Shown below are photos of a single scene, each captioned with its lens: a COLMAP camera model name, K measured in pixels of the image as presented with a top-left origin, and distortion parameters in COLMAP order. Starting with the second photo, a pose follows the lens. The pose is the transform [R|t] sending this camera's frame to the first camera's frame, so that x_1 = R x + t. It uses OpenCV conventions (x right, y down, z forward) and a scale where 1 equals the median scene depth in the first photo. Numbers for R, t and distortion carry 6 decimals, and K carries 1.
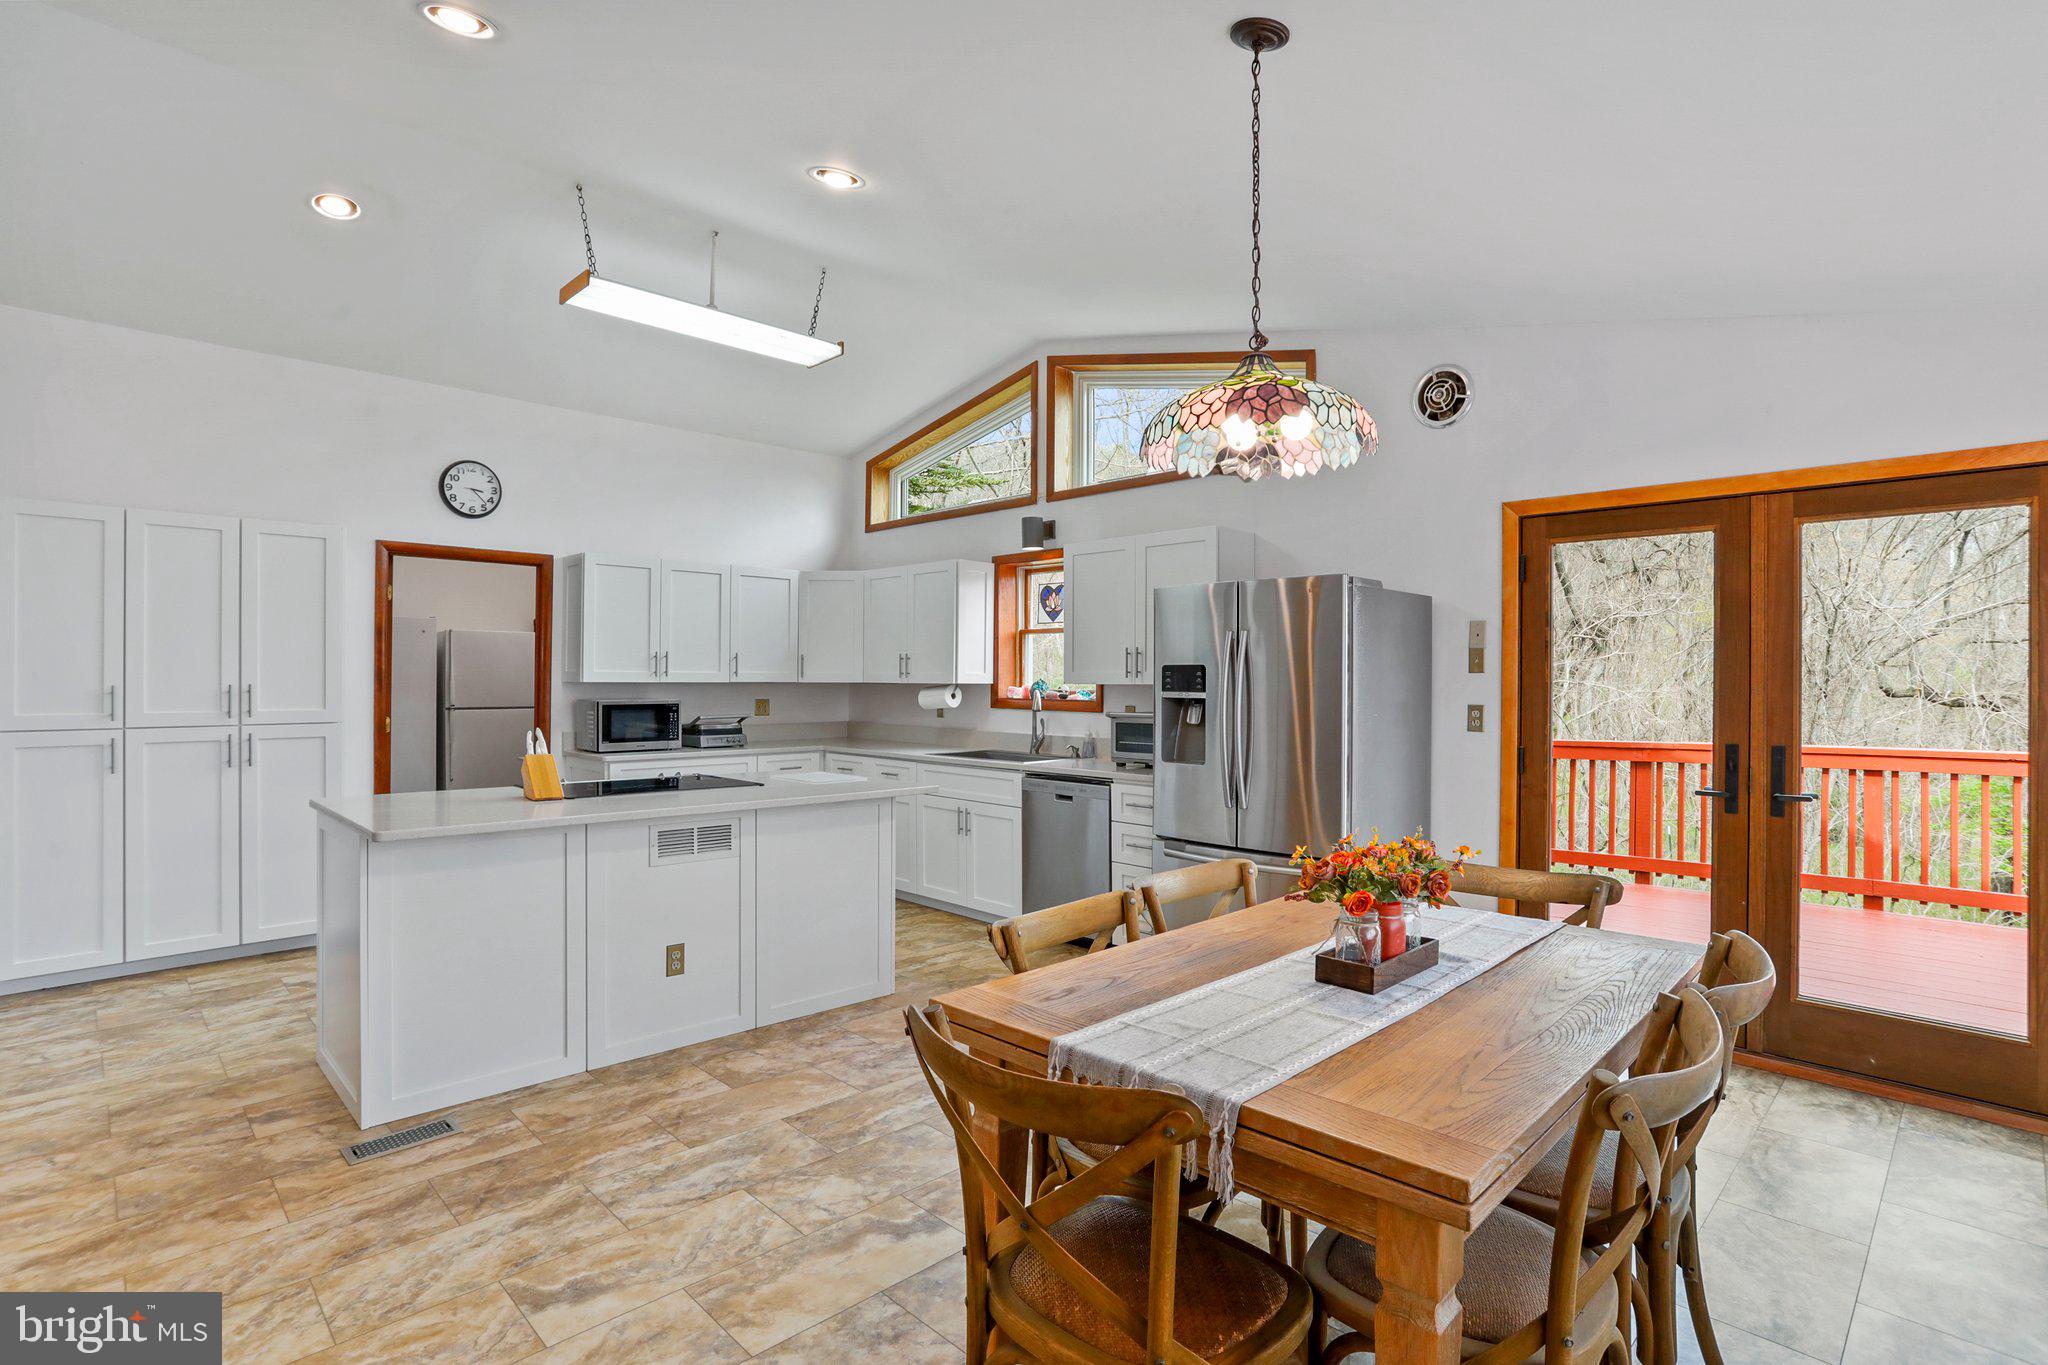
lens RADIAL K [[1000.1, 0, 1024.0], [0, 1000.1, 682.5], [0, 0, 1]] dist [-0.048135, 0.023886]
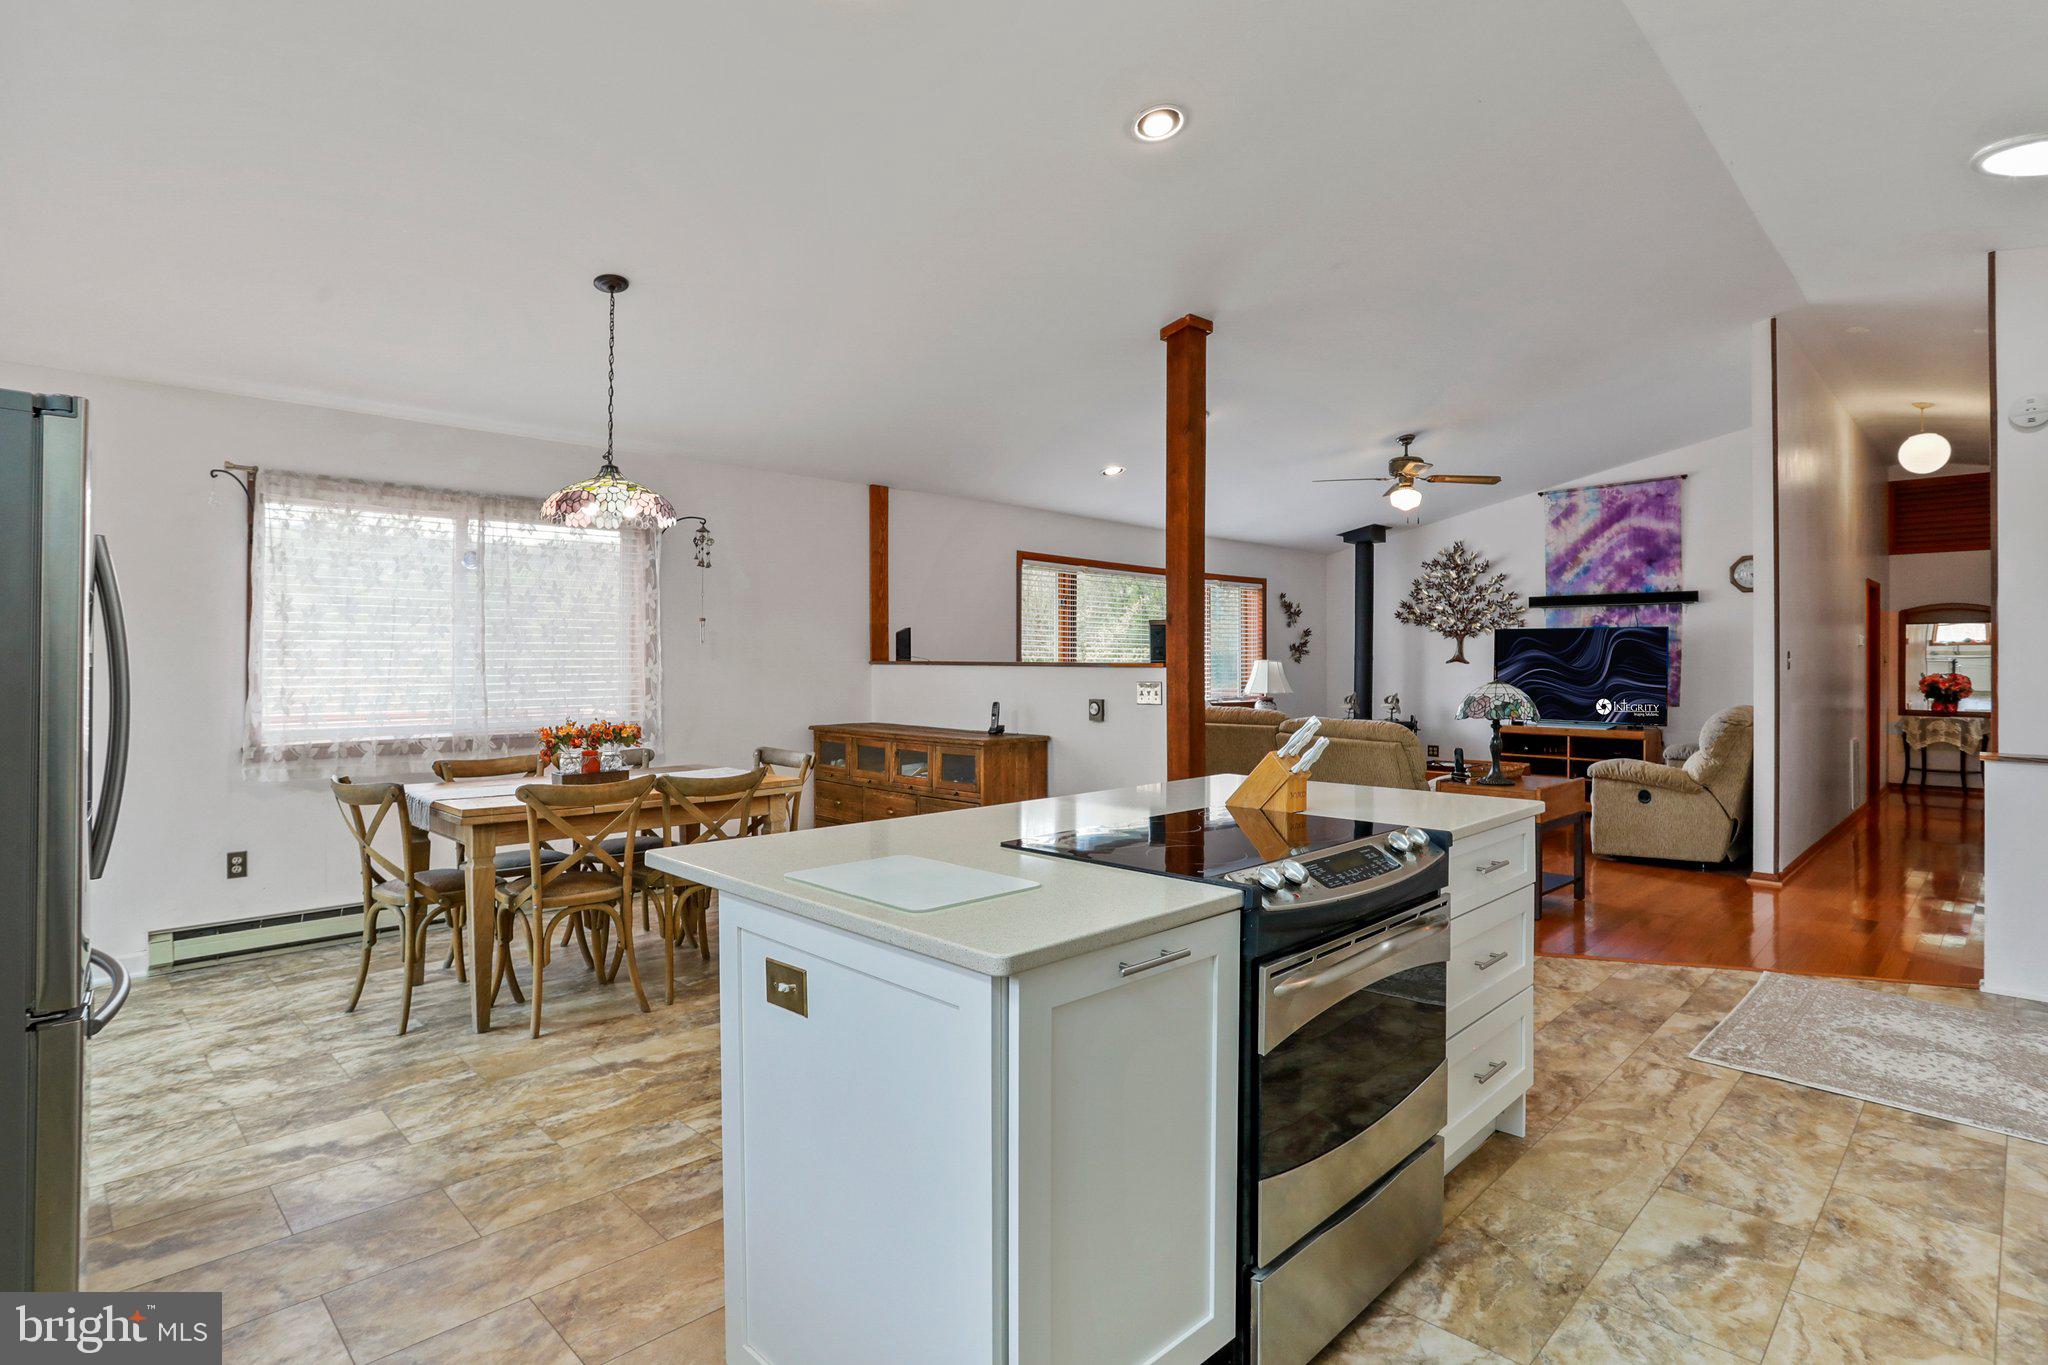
lens RADIAL K [[1037.9, 0, 1030.8], [0, 1037.9, 673.5], [0, 0, 1]] dist [-0.068597, 0.031687]
pose [[-0.999909, -0.007071, -0.011451, -0.283771], [-0.007198, 0.999913, 0.011023, 0.011698], [0.011372, 0.011104, -0.999874, 1.609147]]
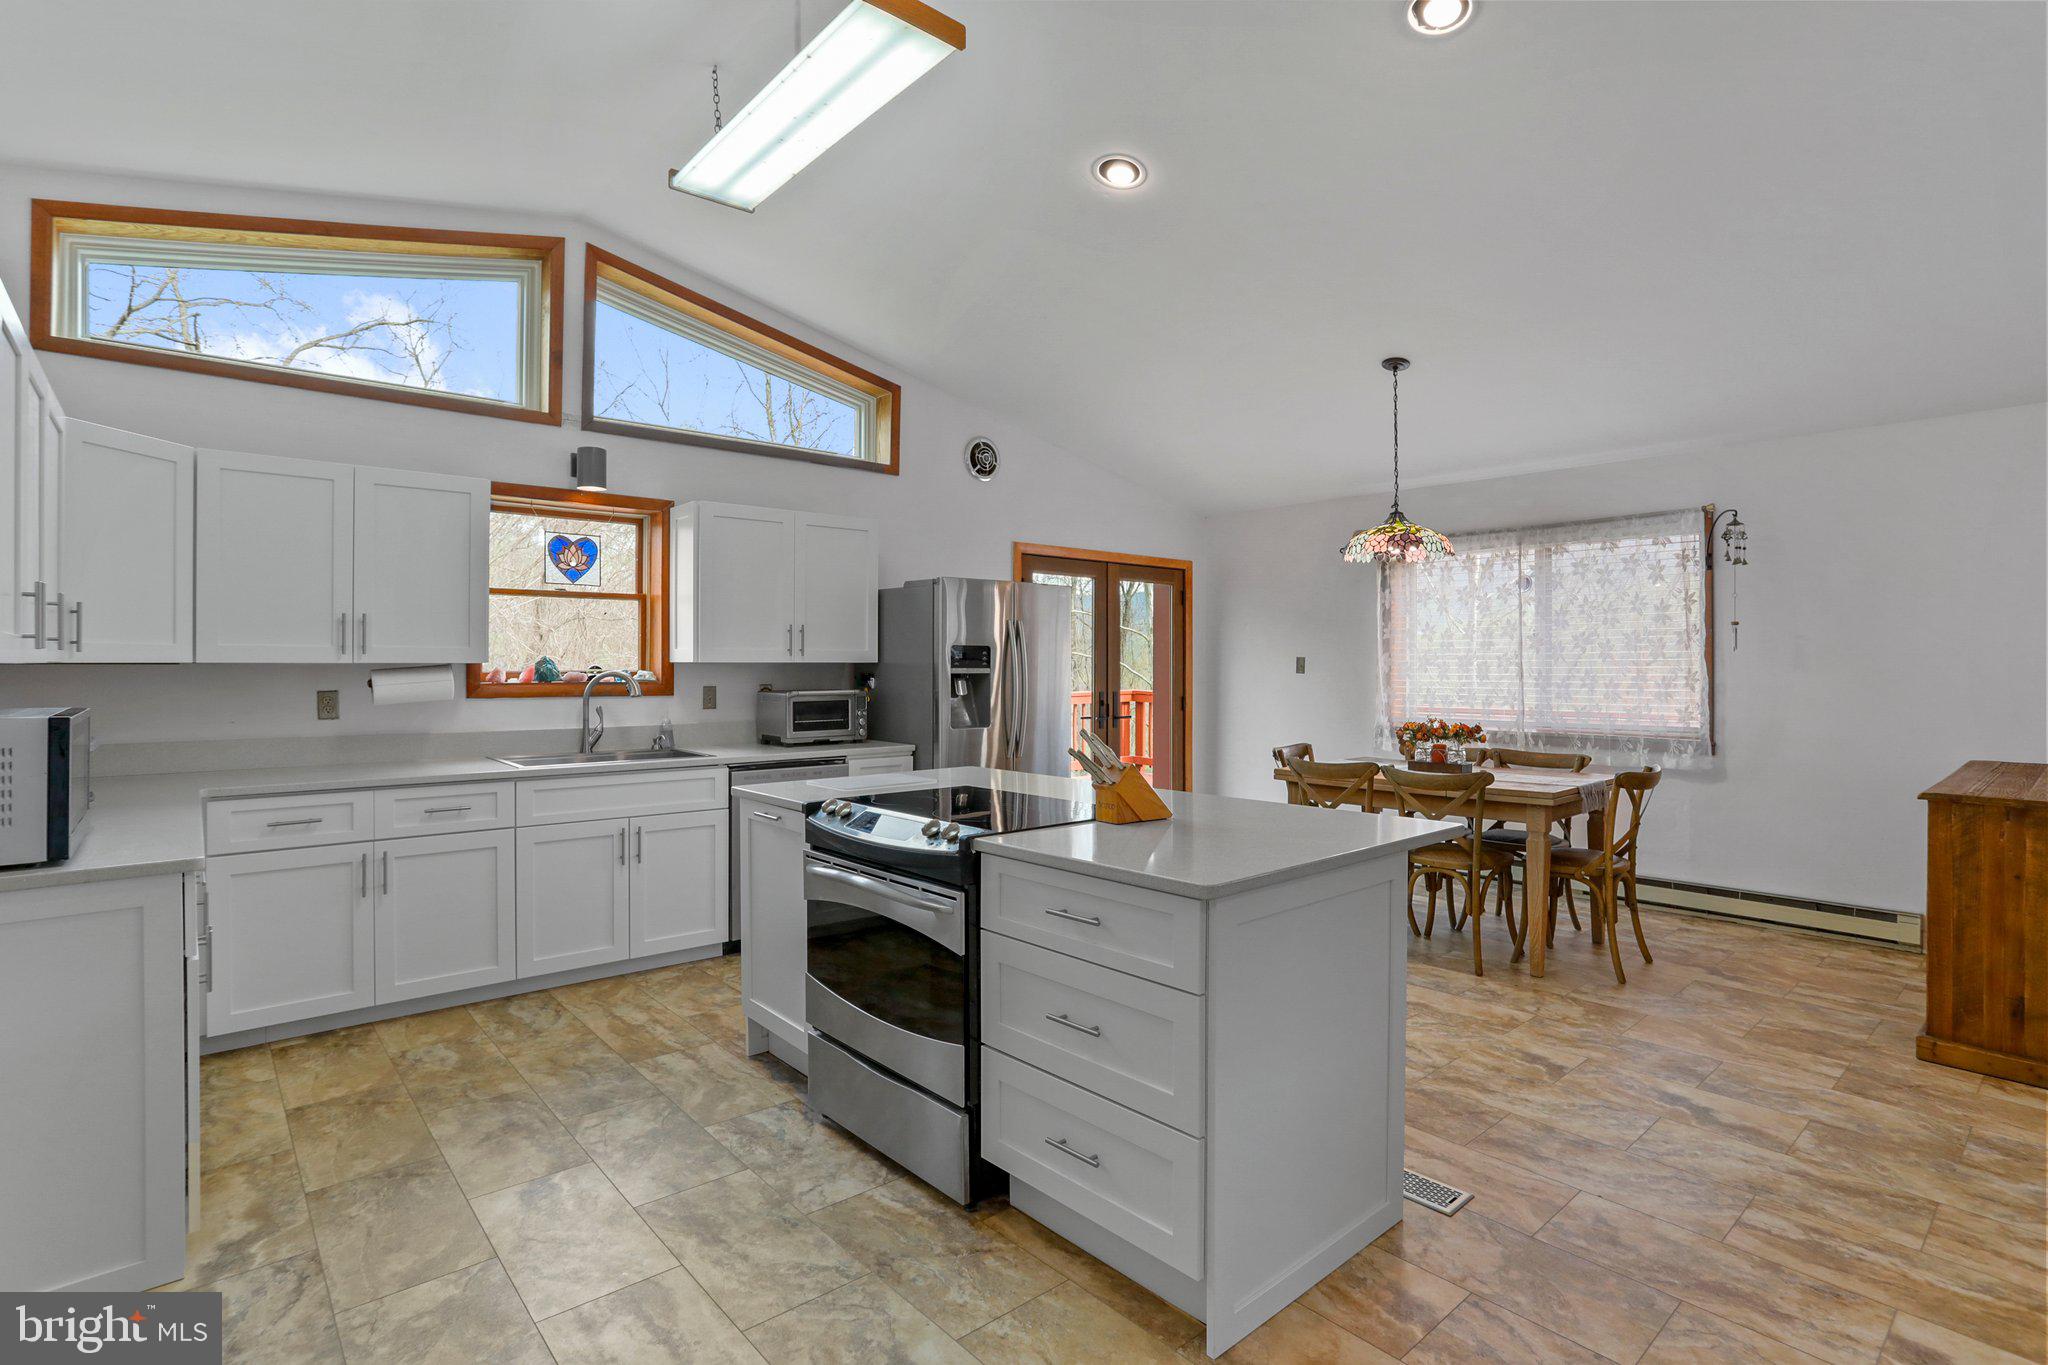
lens RADIAL K [[998.9, 0, 1023.9], [0, 998.9, 662.6], [0, 0, 1]] dist [-0.061083, 0.033918]
pose [[0.058204, -0.006122, 0.998286, -1.137214], [0.001325, 0.999981, 0.006055, -0.004495], [-0.998304, 0.000971, 0.058211, 0.960605]]
